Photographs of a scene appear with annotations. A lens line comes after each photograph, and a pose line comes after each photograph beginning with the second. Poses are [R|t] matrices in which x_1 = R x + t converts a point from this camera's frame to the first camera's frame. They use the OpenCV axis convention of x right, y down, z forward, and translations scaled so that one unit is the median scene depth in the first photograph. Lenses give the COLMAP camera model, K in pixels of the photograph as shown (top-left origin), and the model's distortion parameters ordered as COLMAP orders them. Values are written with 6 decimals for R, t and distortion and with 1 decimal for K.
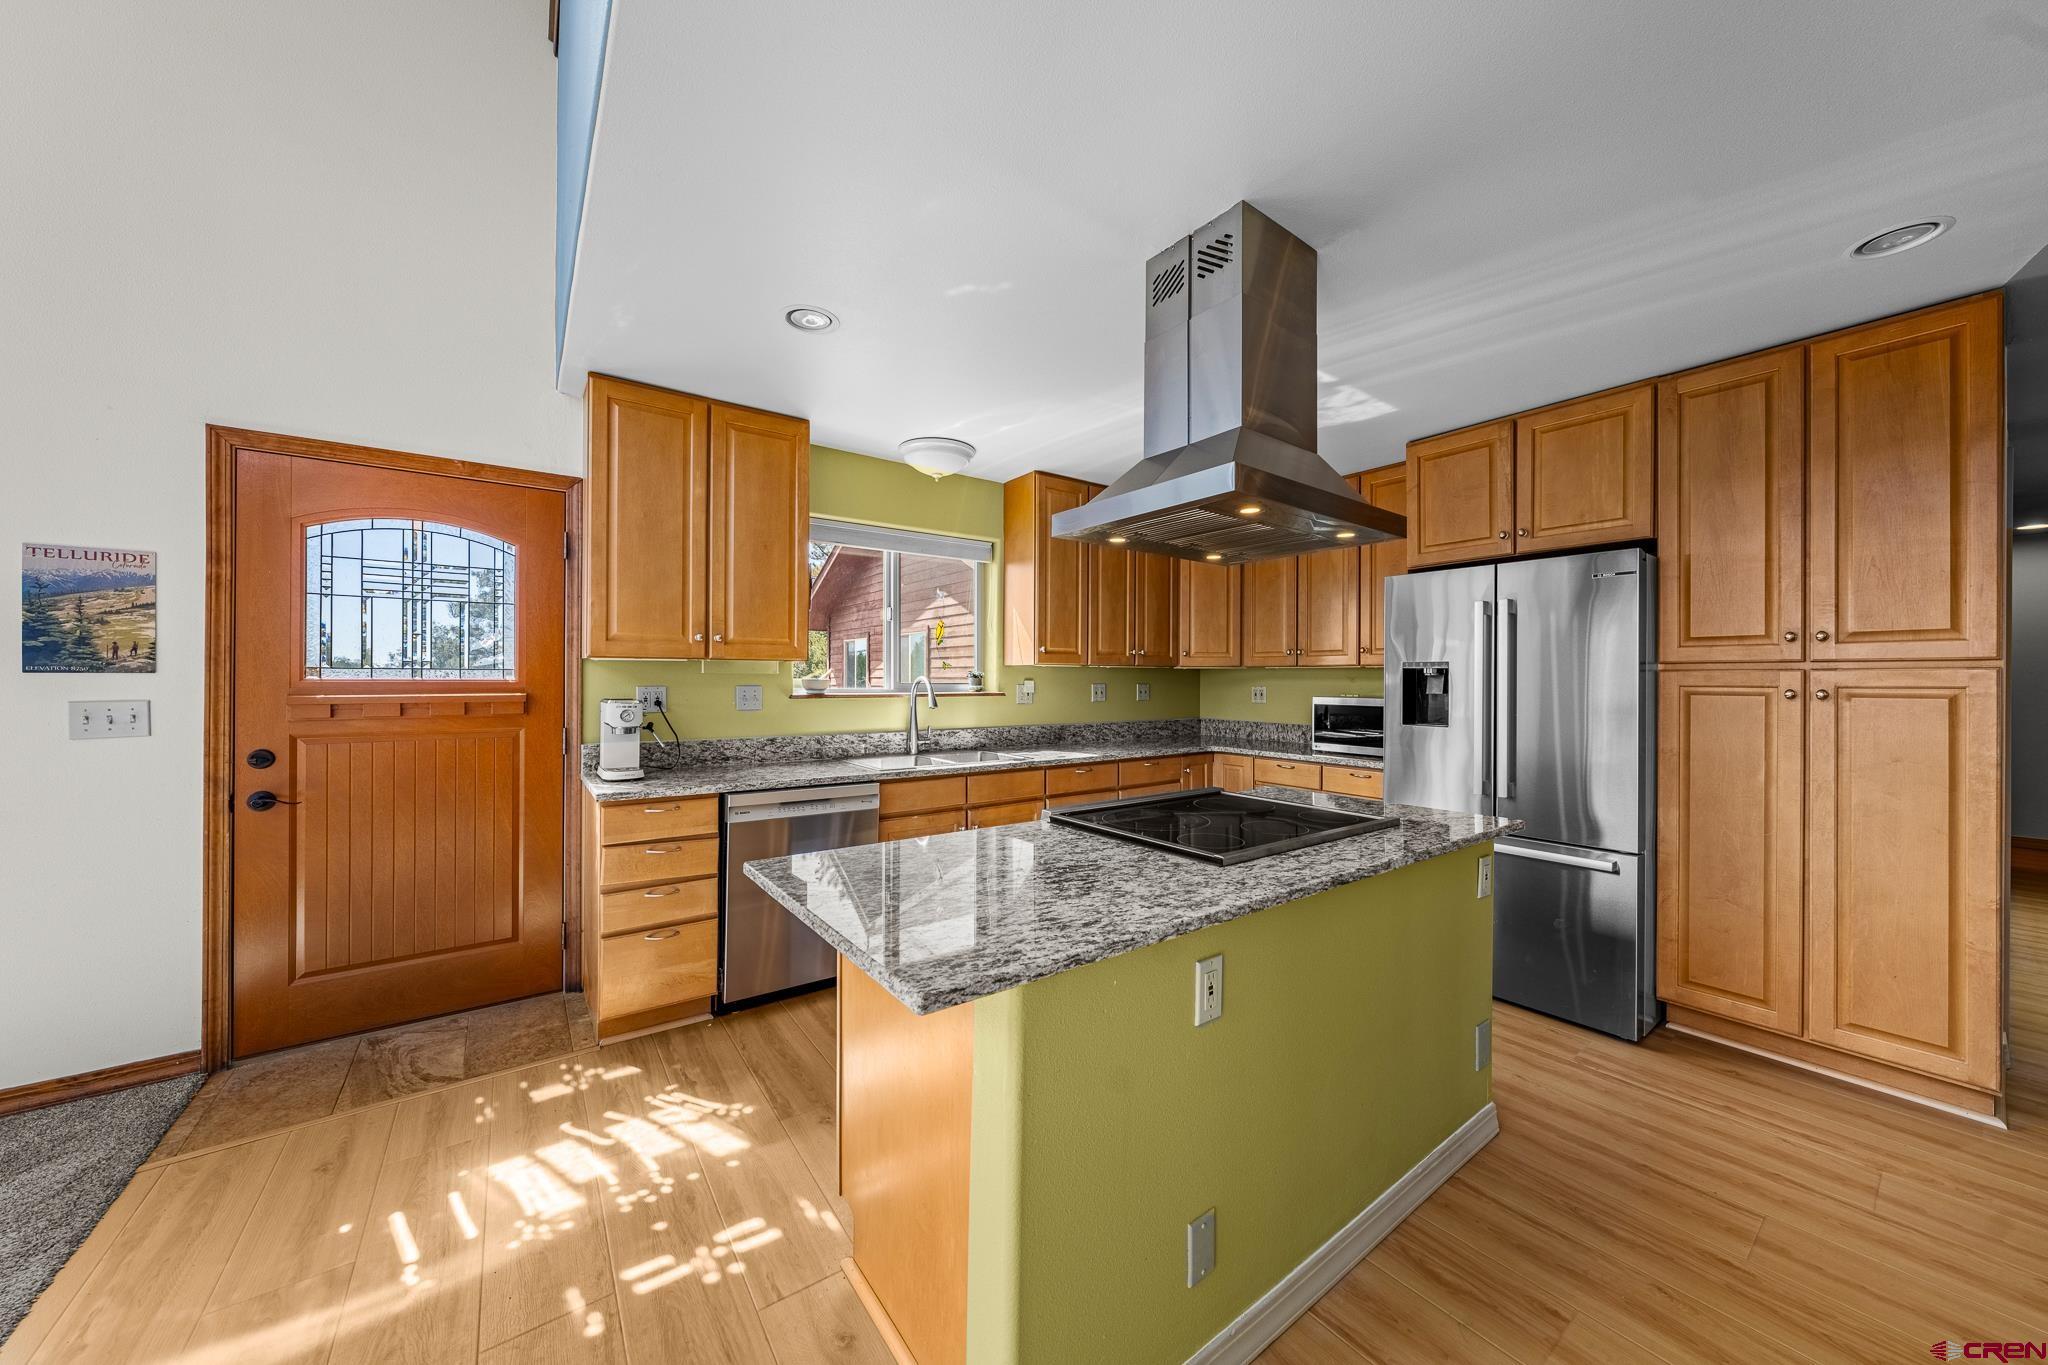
lens RADIAL K [[699.5, 0, 1027.5], [0, 699.5, 682.7], [0, 0, 1]] dist [-0.002331, -0.000184]
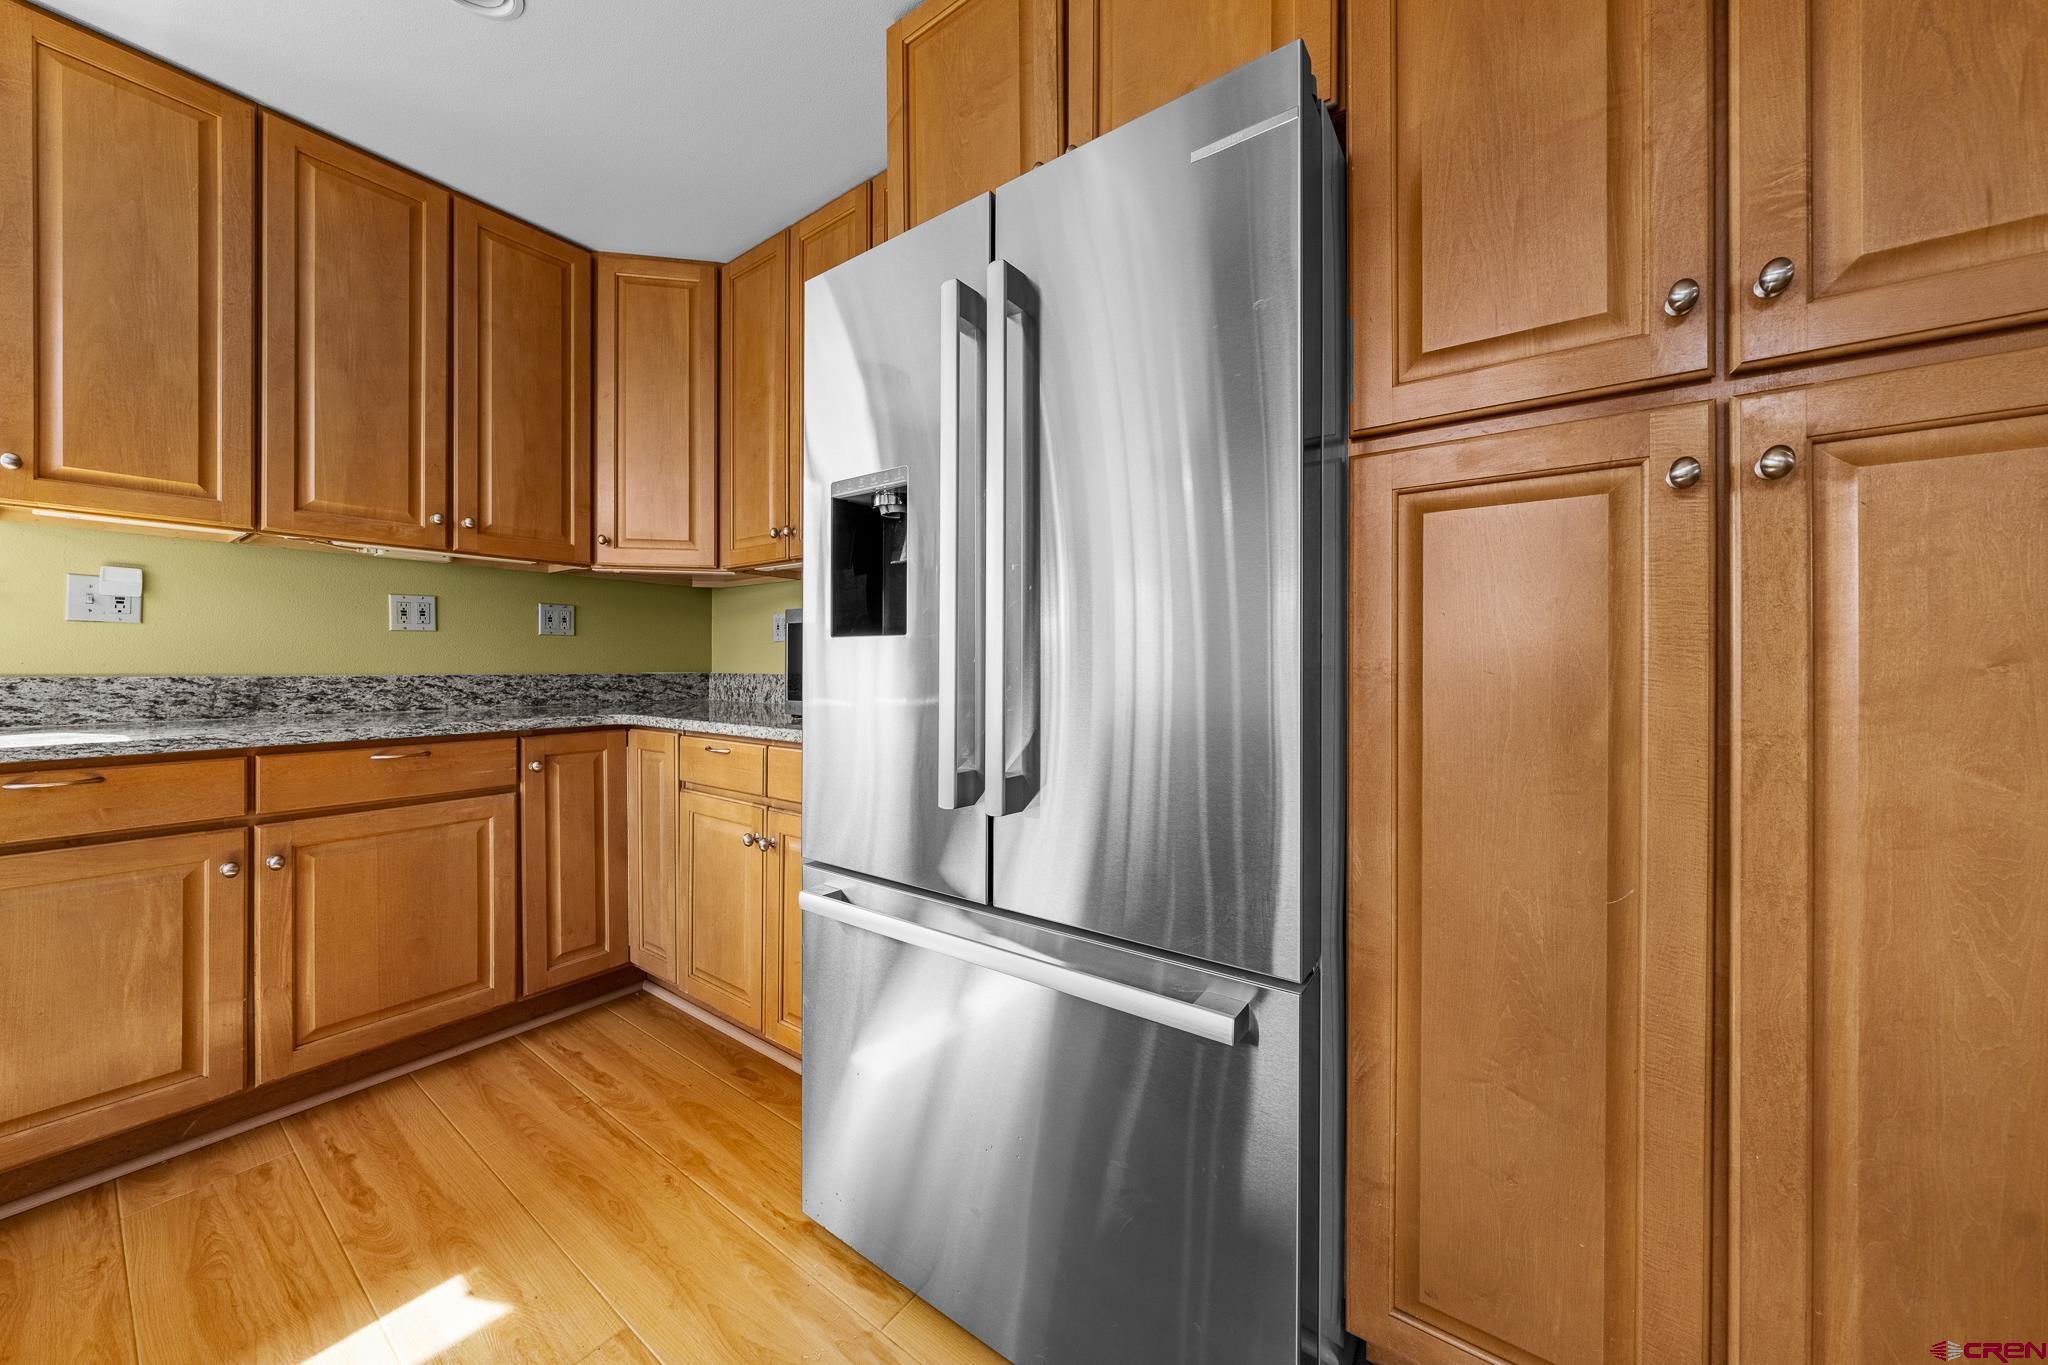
lens RADIAL K [[699.5, 0, 1023.5], [0, 699.5, 672.8], [0, 0, 1]] dist [-0.002331, -0.000184]
pose [[0.952514, -0.004544, 0.304461, 0.682465], [0.003014, 0.999980, 0.005495, 0.103642], [-0.304479, -0.004316, 0.952509, 0.762531]]
